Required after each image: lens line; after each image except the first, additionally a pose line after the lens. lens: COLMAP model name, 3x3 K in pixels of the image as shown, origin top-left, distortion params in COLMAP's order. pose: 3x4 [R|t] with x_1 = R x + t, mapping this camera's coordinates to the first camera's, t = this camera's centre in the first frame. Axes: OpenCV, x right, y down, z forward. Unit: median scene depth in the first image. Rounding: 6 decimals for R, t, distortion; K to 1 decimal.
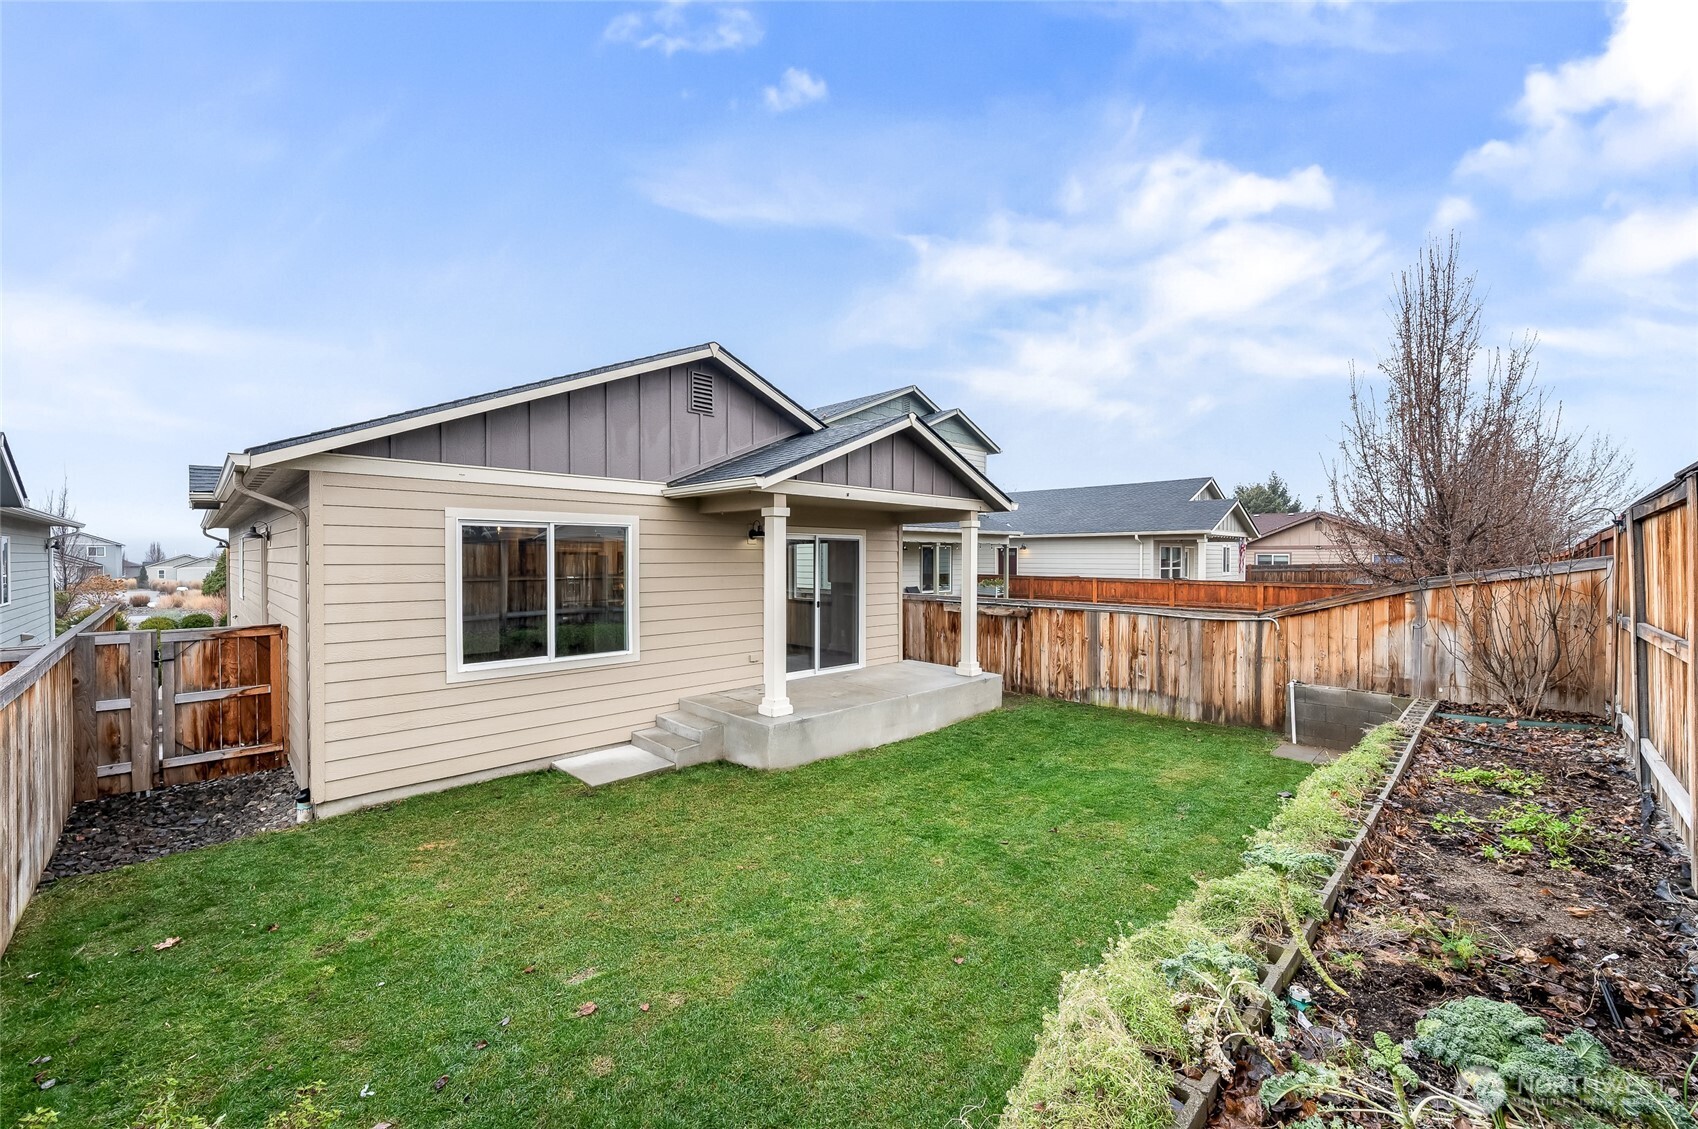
lens RADIAL K [[674.6, 0, 846.8], [0, 674.6, 563.4], [0, 0, 1]] dist [0.000063, -0.000717]
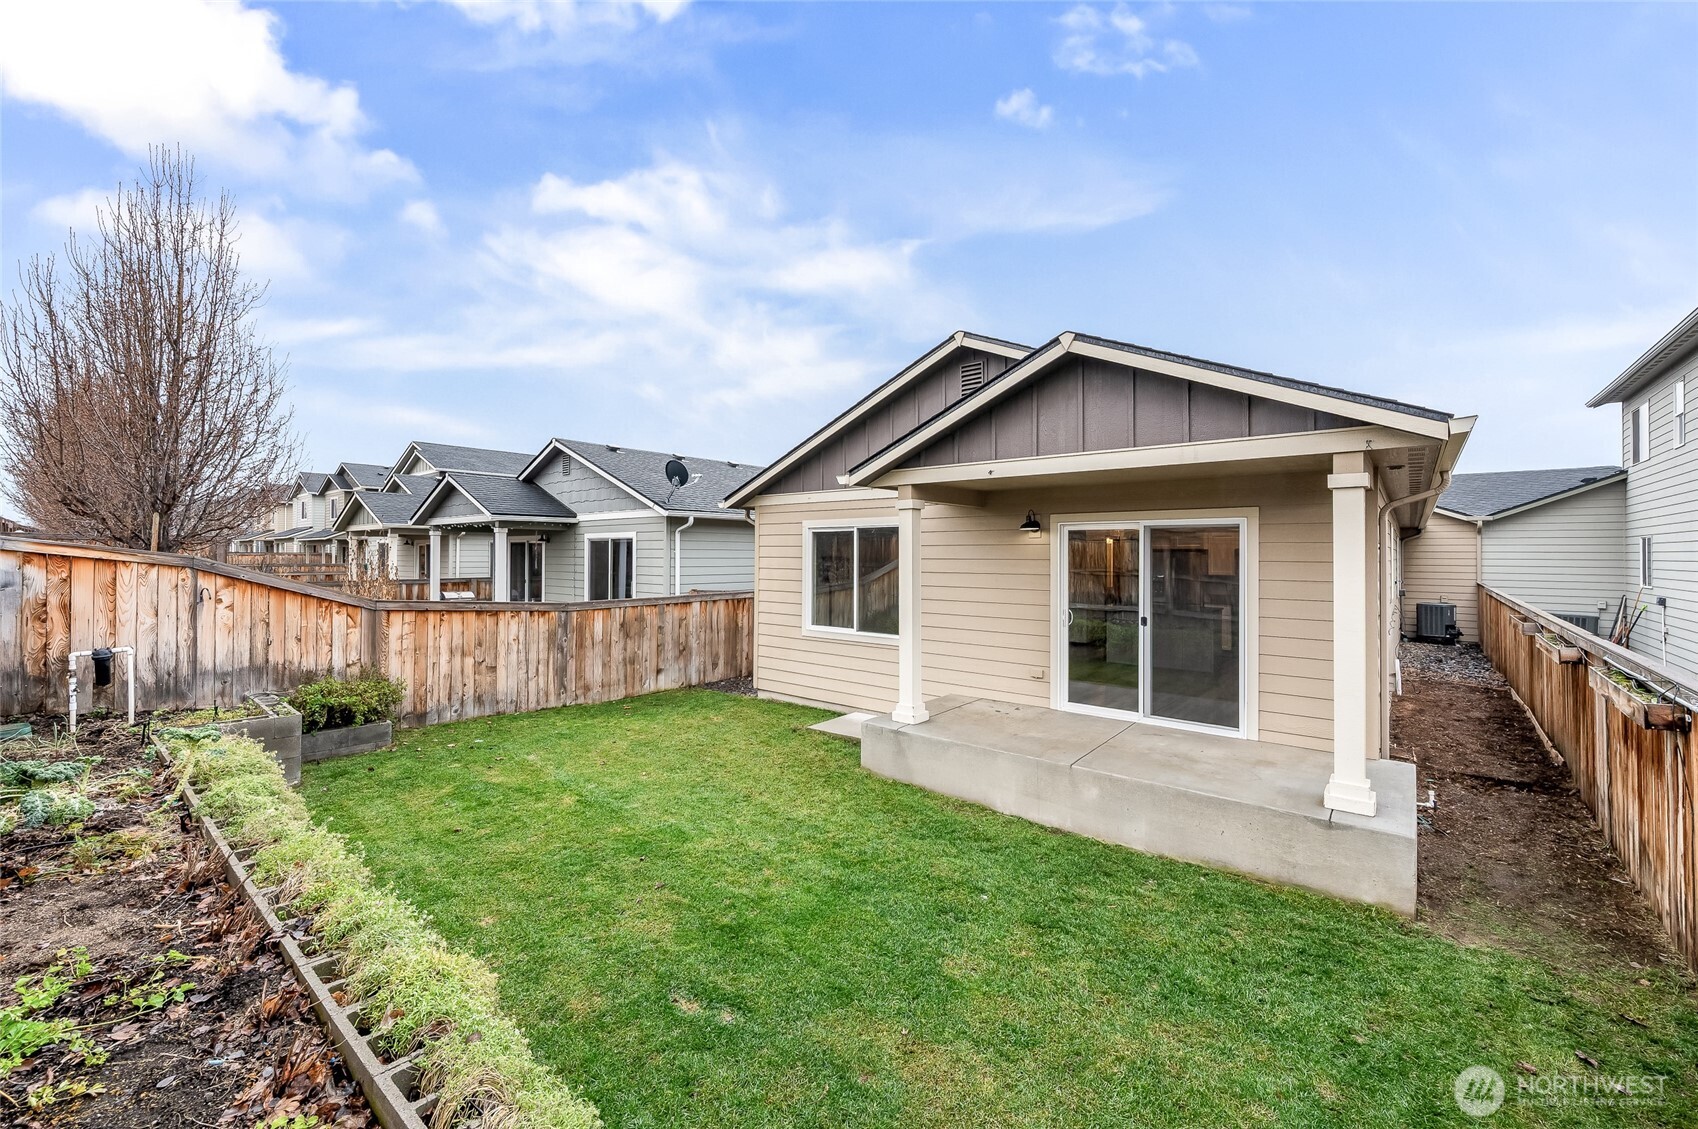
lens RADIAL K [[674.6, 0, 839.3], [0, 674.6, 548.5], [0, 0, 1]] dist [0.000063, -0.000717]
pose [[0.095453, -0.010024, -0.995384, 0.686806], [-0.013157, 0.999849, -0.011331, -0.002343], [0.995347, 0.014178, 0.095306, 0.682250]]
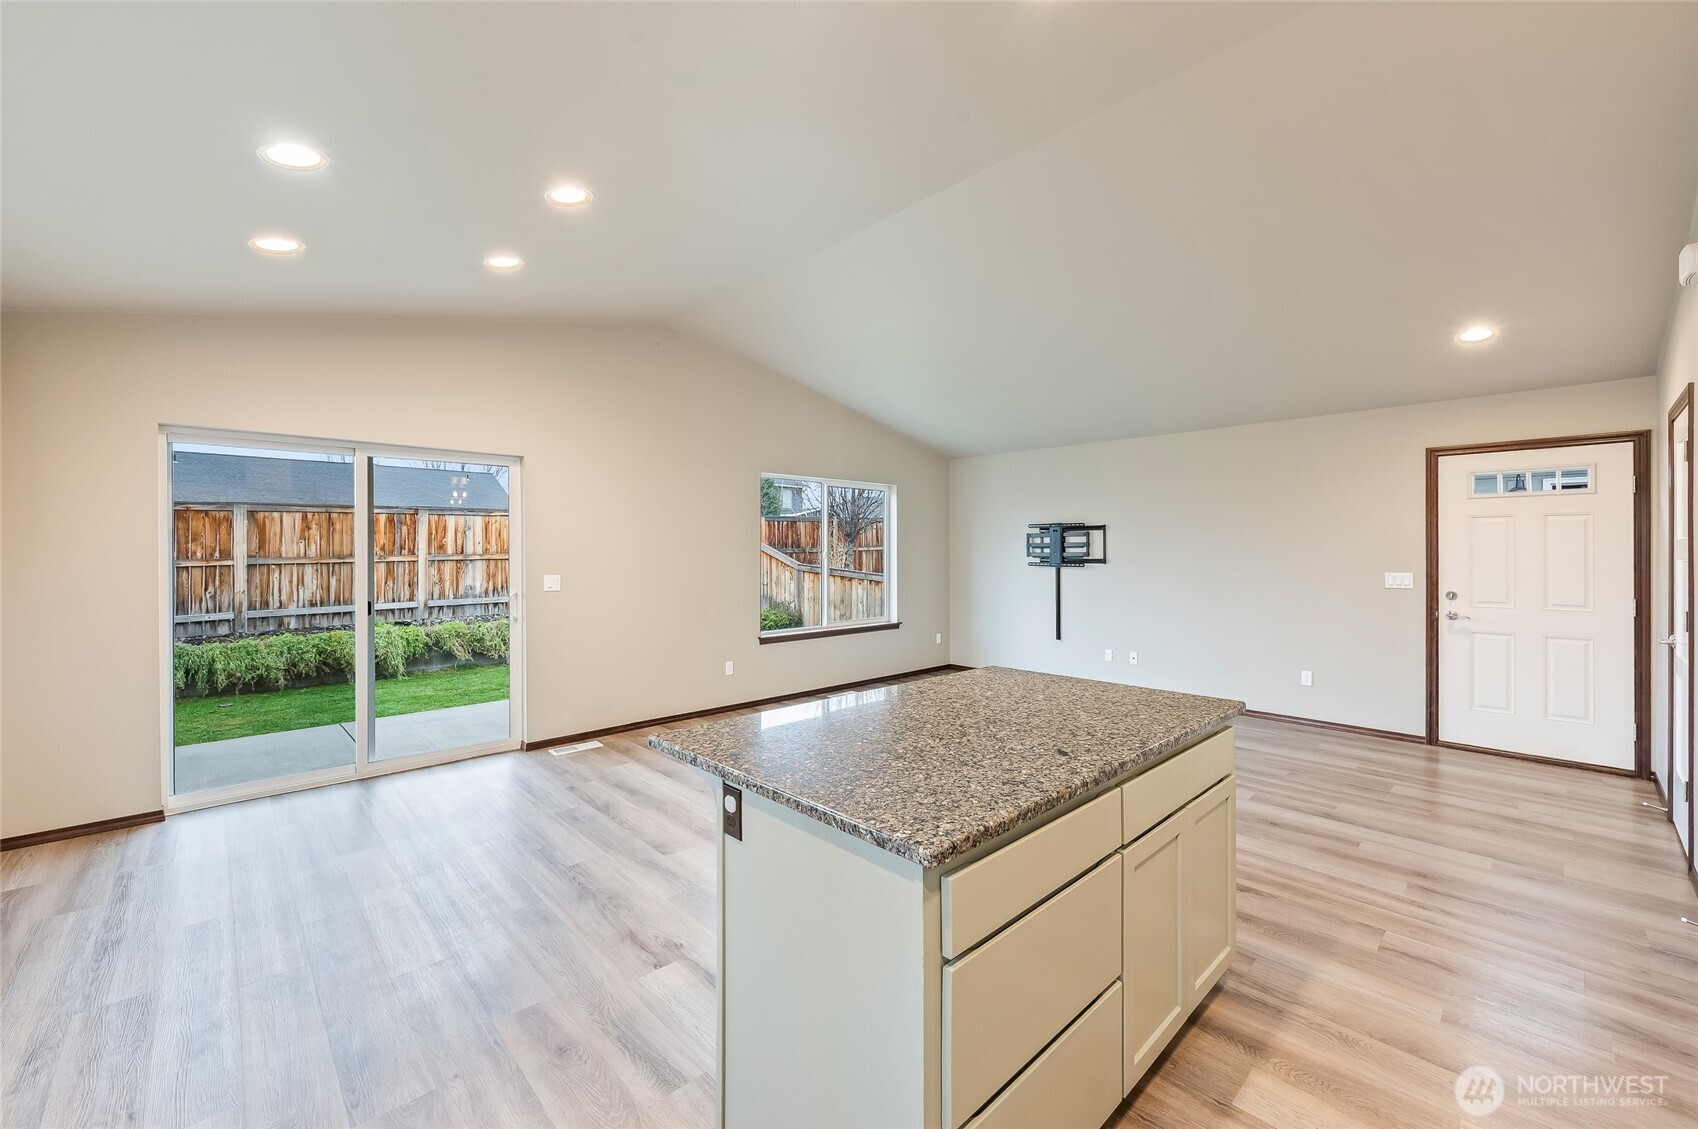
lens RADIAL K [[674.6, 0, 843.0], [0, 674.6, 554.8], [0, 0, 1]] dist [0.000063, -0.000717]
pose [[-0.999741, 0.001215, 0.022719, -0.384968], [0.001579, 0.999871, 0.016002, 0.023806], [-0.022697, 0.016034, -0.999614, 1.542068]]
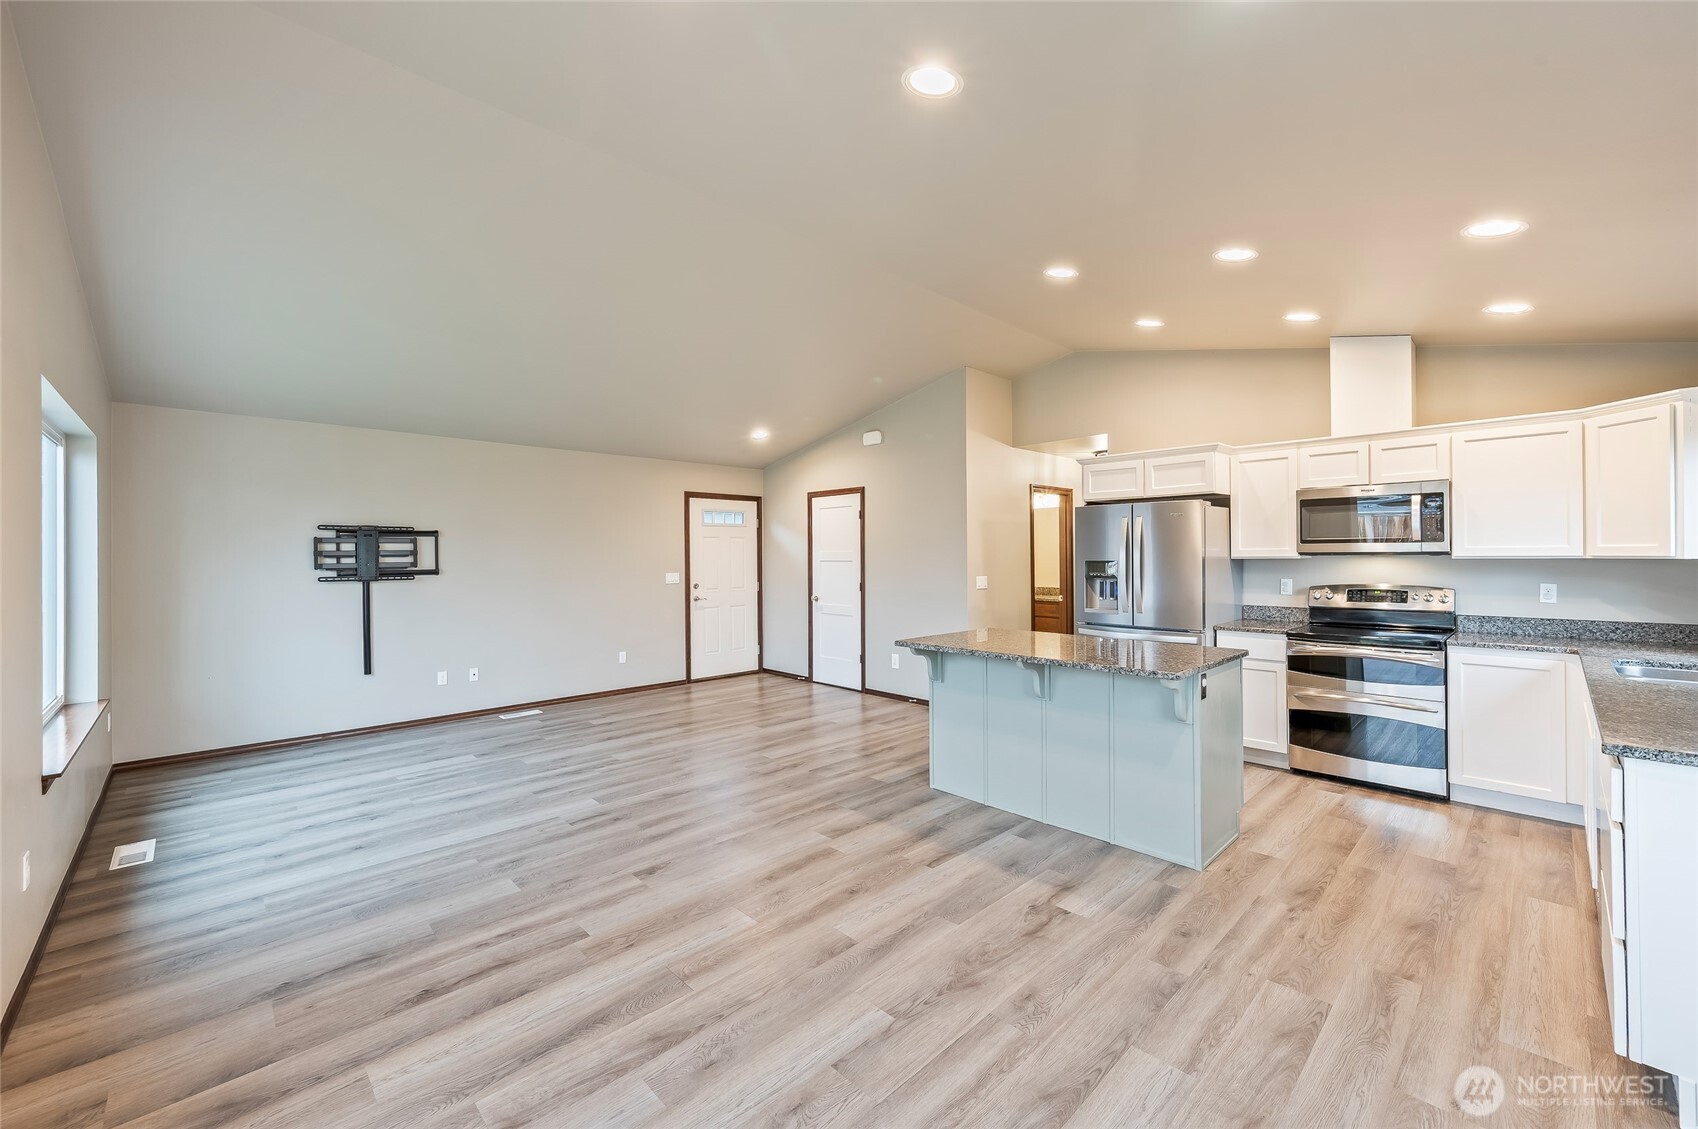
lens RADIAL K [[674.6, 0, 846.7], [0, 674.6, 552.0], [0, 0, 1]] dist [0.000063, -0.000717]
pose [[-0.010839, -0.005053, -0.999928, -0.017891], [-0.002908, 0.999983, -0.005022, 0.025989], [0.999937, 0.002854, -0.010853, 1.205032]]
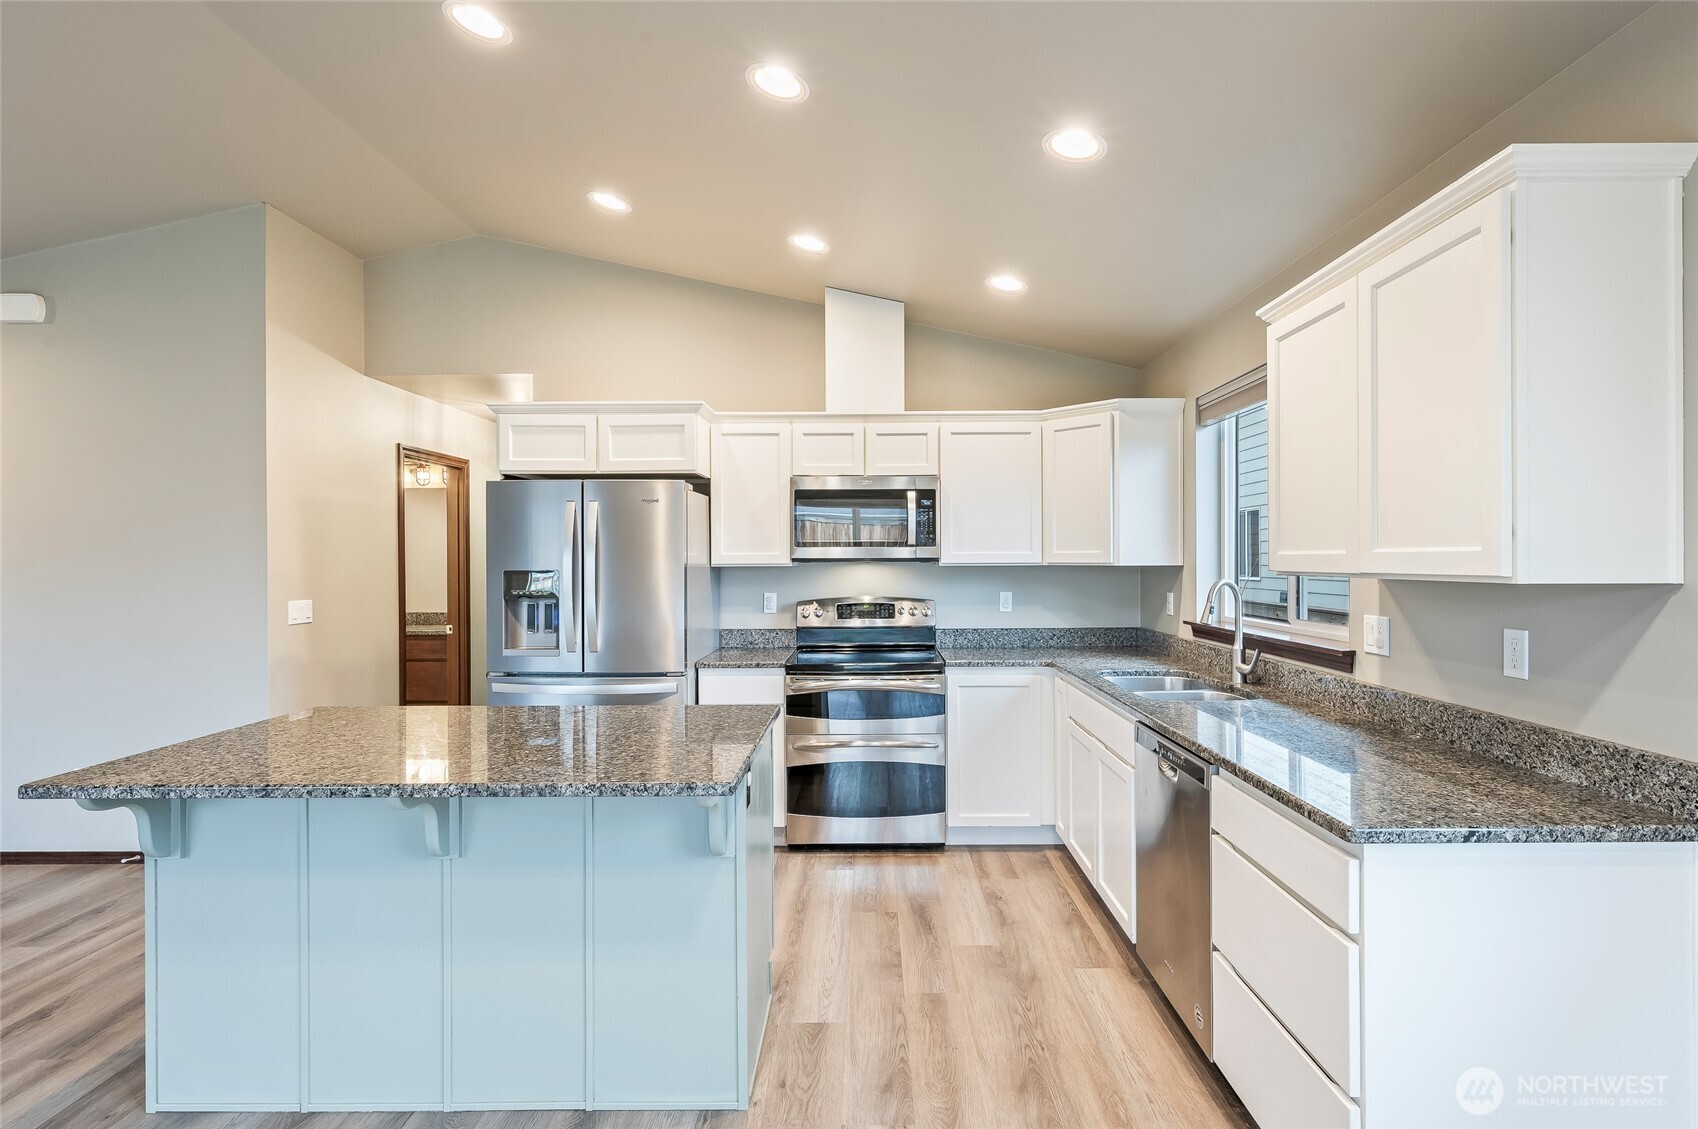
lens RADIAL K [[812.4, 0, 864.6], [0, 812.4, 560.7], [0, 0, 1]] dist [0.000025, 0.001576]
pose [[0.710144, -0.002402, -0.704053, -0.164802], [-0.001998, 0.999983, -0.005426, 0.026677], [0.704054, 0.005260, 0.710127, 1.234958]]
